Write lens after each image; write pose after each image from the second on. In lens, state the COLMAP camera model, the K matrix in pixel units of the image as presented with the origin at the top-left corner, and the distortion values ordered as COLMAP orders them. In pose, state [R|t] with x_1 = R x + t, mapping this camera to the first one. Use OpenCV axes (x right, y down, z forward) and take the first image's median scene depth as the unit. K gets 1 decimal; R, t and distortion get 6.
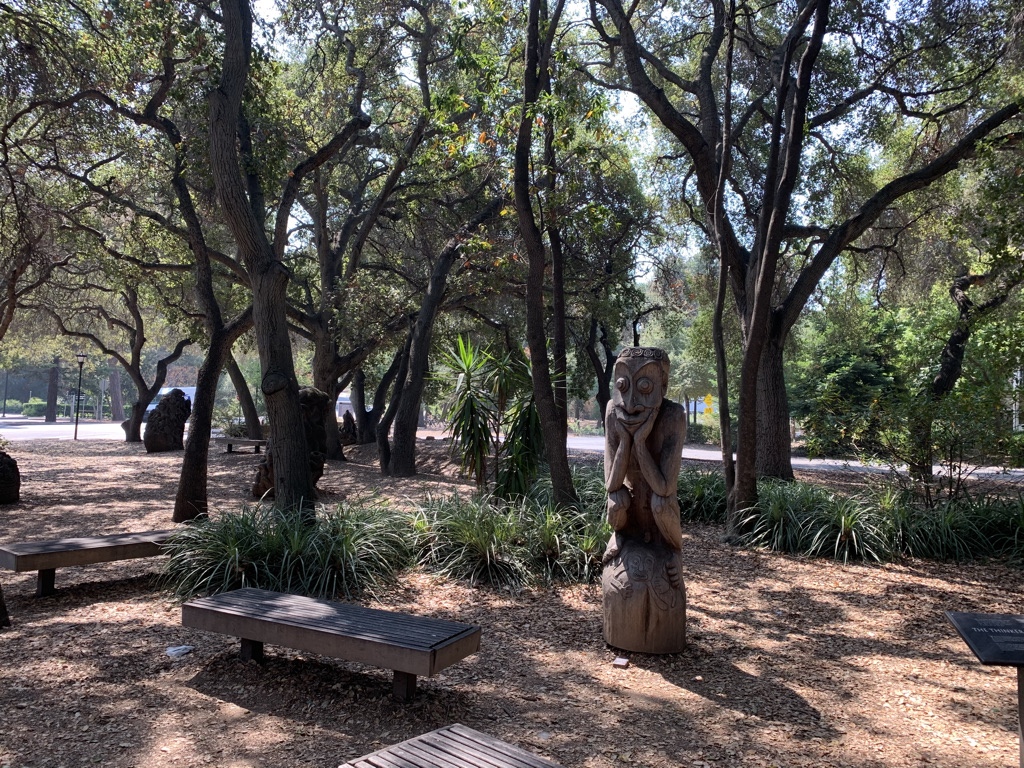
lens RADIAL K [[882.1, 0, 512.0], [0, 882.1, 384.0], [0, 0, 1]] dist [0.114815, -0.007243]
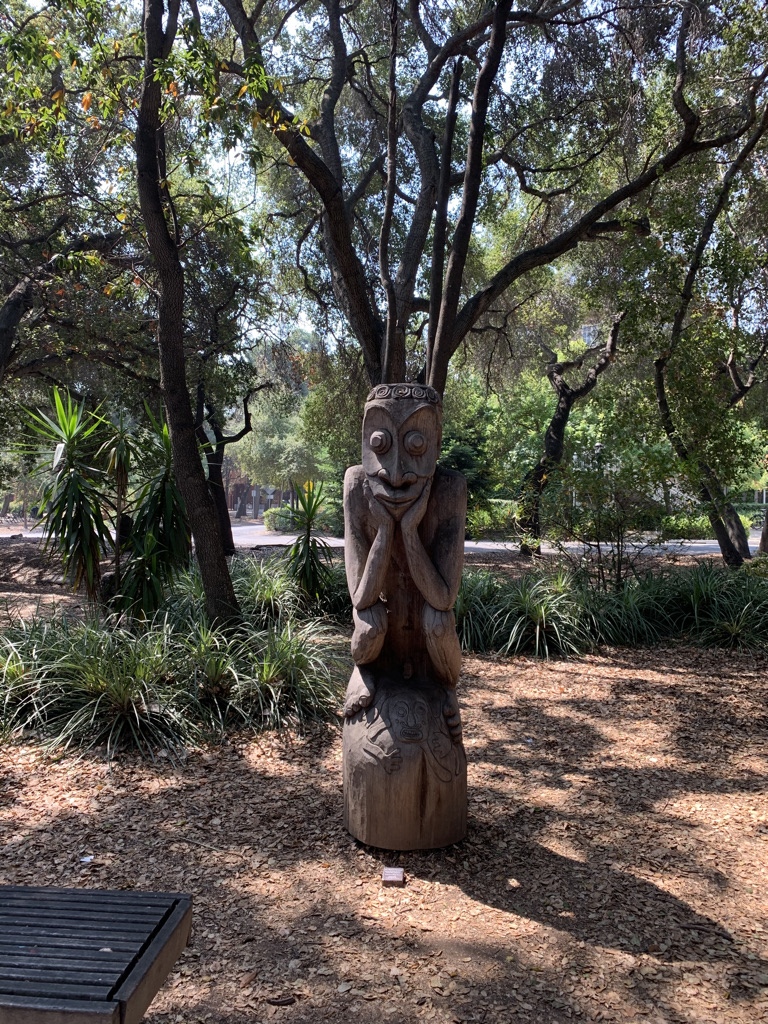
lens RADIAL K [[893.1, 0, 430.3], [0, 893.1, 506.7], [0, 0, 1]] dist [0.088399, -0.114810]
pose [[0.933550, -0.024487, 0.357610, -0.058471], [0.010683, 0.999121, 0.040525, 0.017116], [-0.358288, -0.034012, 0.932991, 0.300987]]
